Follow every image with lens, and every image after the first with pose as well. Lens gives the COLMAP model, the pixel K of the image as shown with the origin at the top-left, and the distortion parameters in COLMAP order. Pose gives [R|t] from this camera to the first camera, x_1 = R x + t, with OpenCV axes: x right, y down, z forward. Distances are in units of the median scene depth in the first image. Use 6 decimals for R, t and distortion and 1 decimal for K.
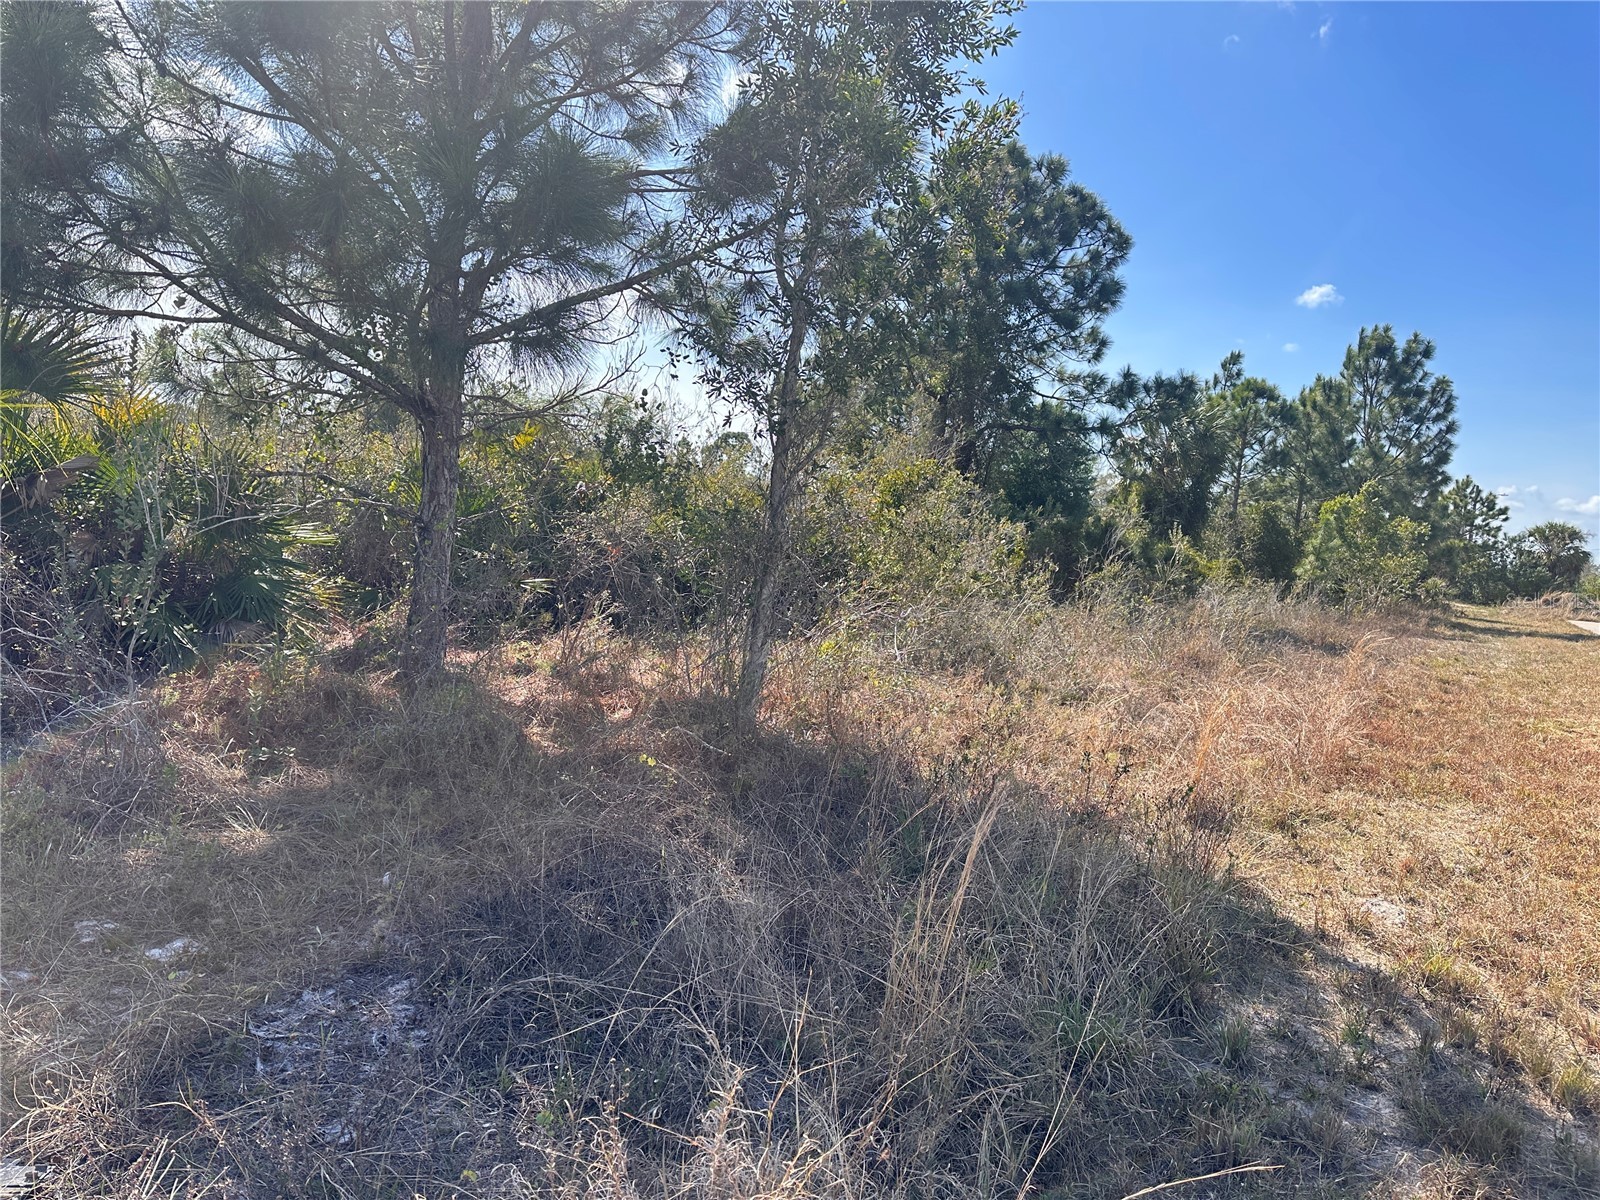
lens RADIAL K [[1119.3, 0, 805.9], [0, 1119.3, 598.0], [0, 0, 1]] dist [0.045496, -0.004024]
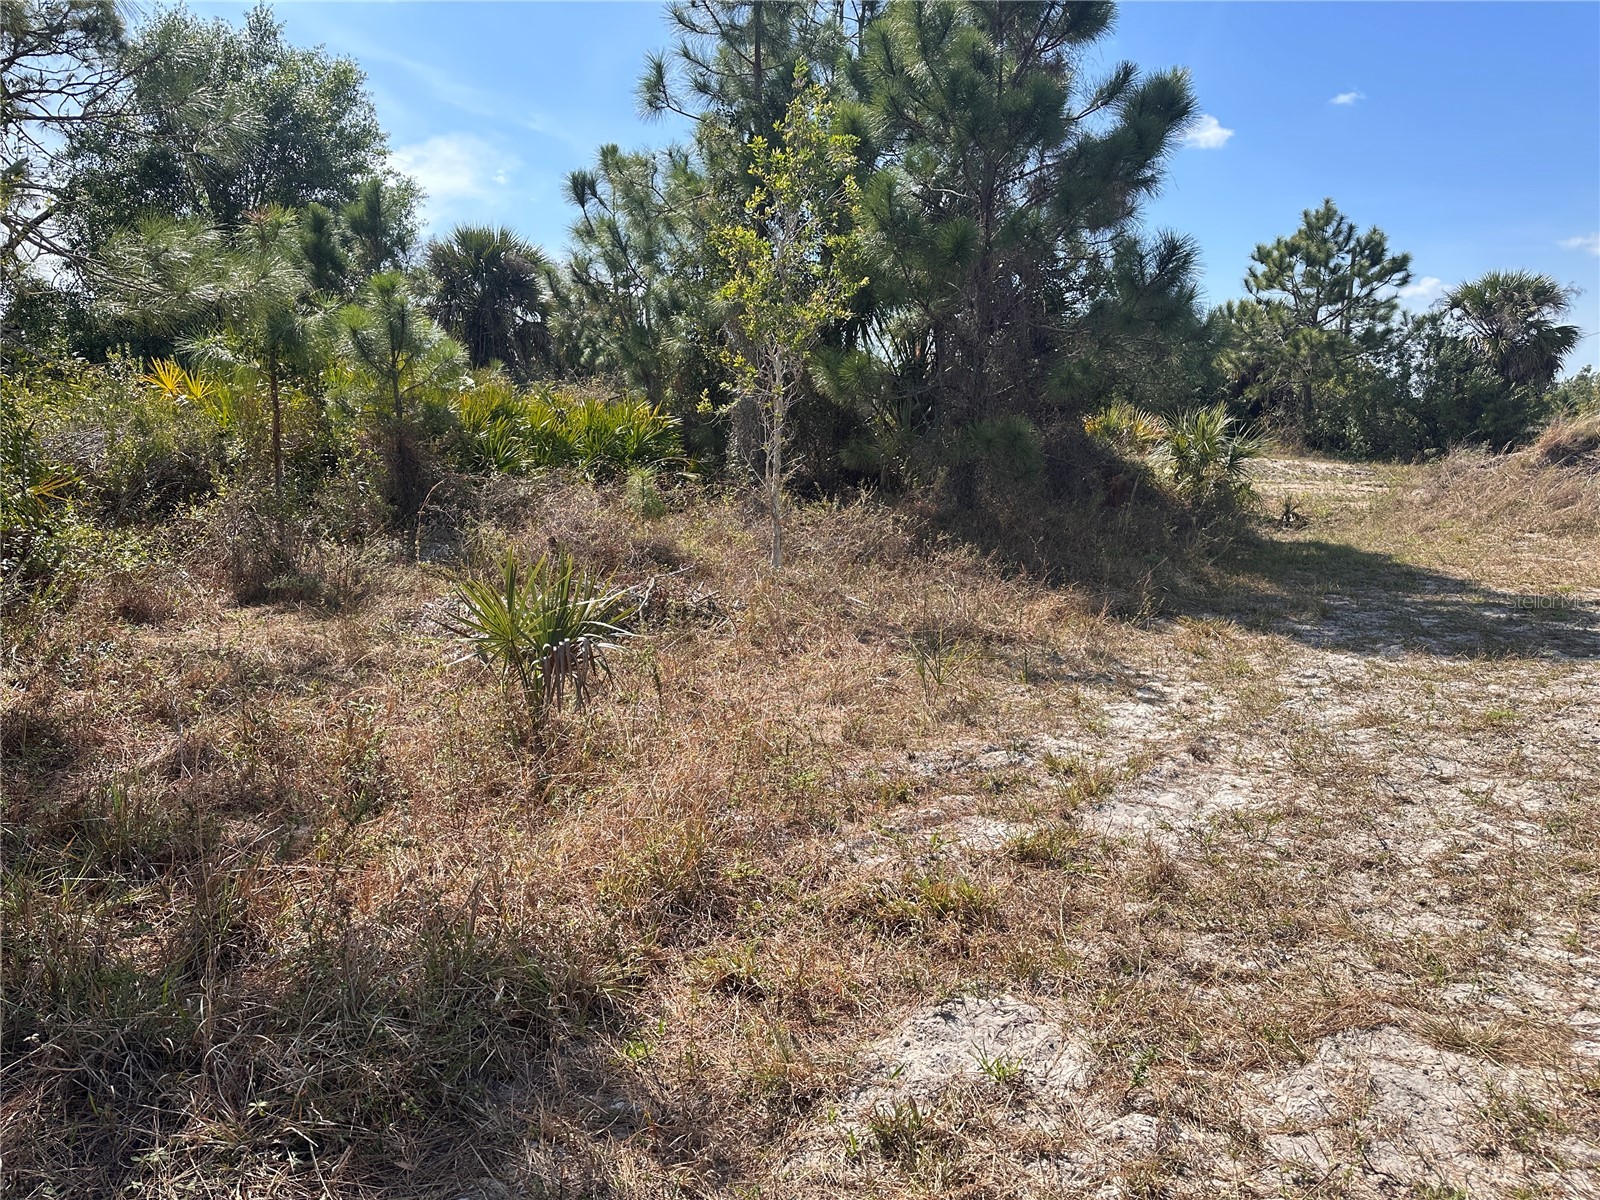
lens RADIAL K [[1119.3, 0, 787.4], [0, 1119.3, 598.1], [0, 0, 1]] dist [0.045496, -0.004024]
pose [[0.993638, -0.103018, 0.045496, 0.315294], [0.098398, 0.990678, 0.094204, -0.004758], [-0.054777, -0.089128, 0.994513, 0.516860]]
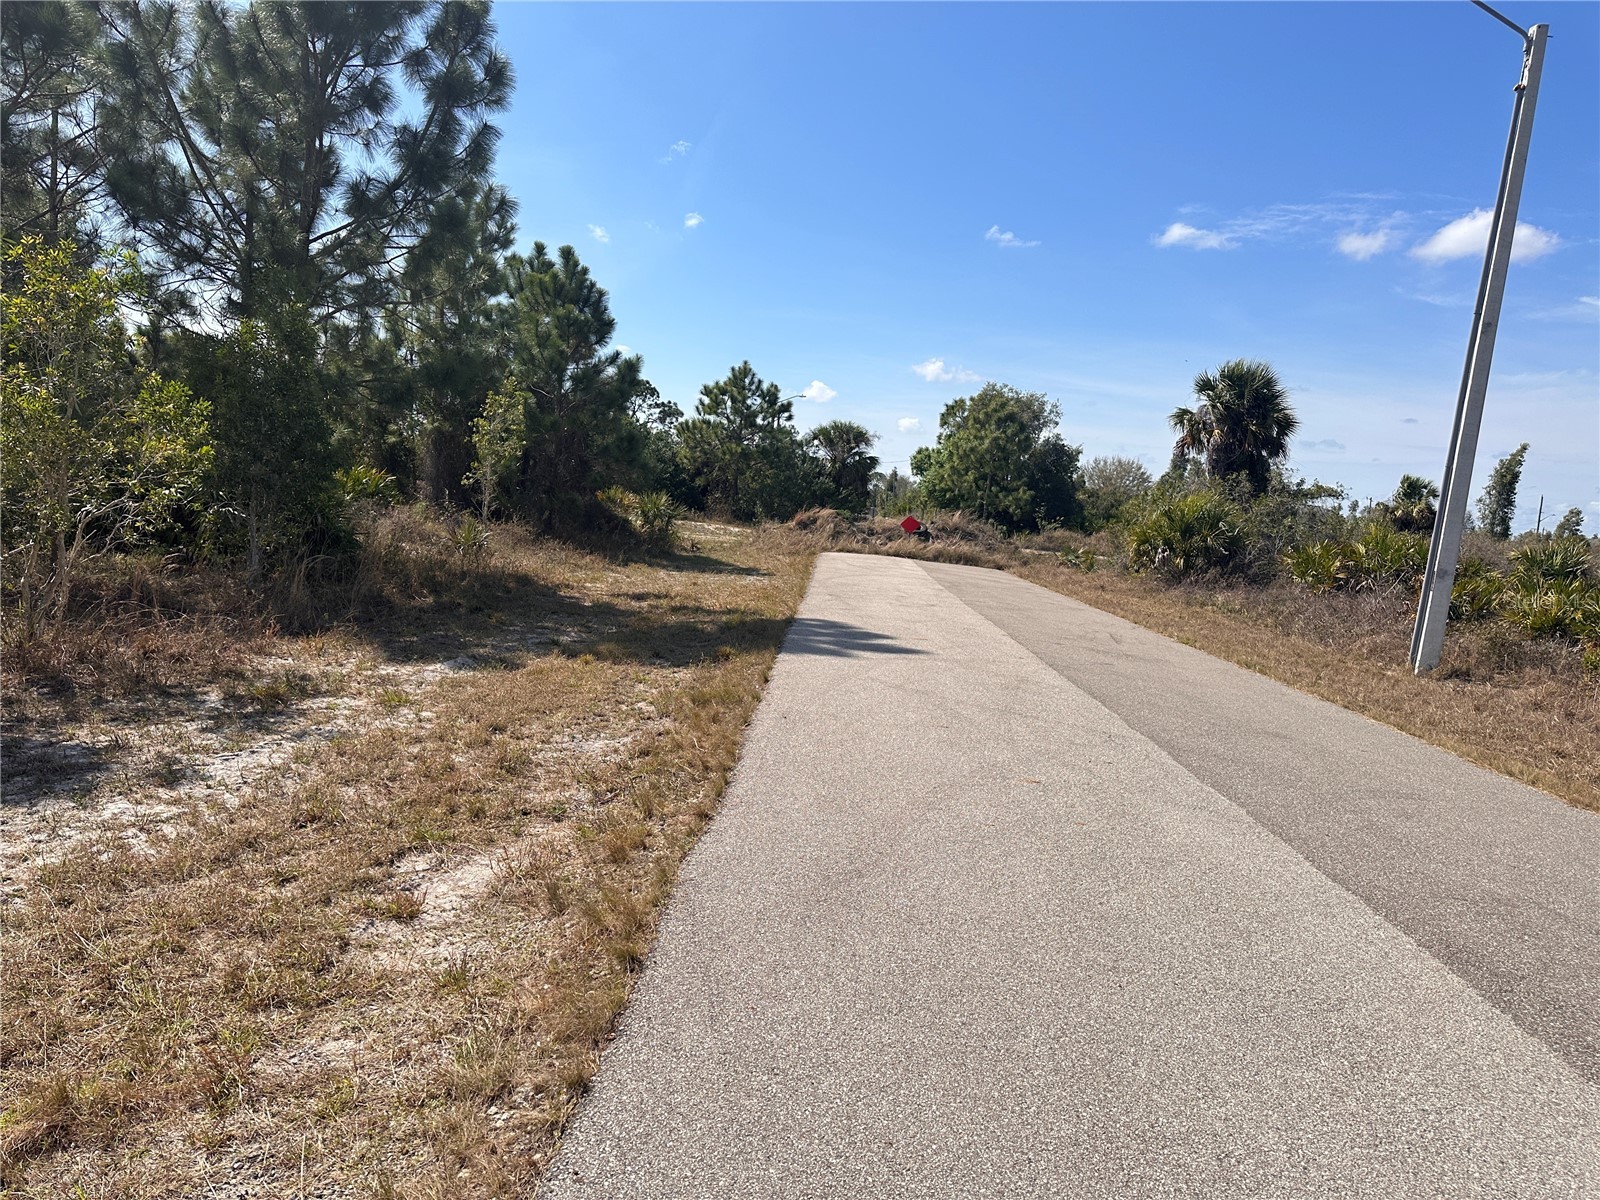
lens RADIAL K [[1119.3, 0, 795.6], [0, 1119.3, 609.2], [0, 0, 1]] dist [0.045496, -0.004024]
pose [[0.877670, -0.076085, 0.473187, 0.243806], [0.041517, 0.995677, 0.083093, -0.001223], [-0.477463, -0.053283, 0.877035, 0.312163]]
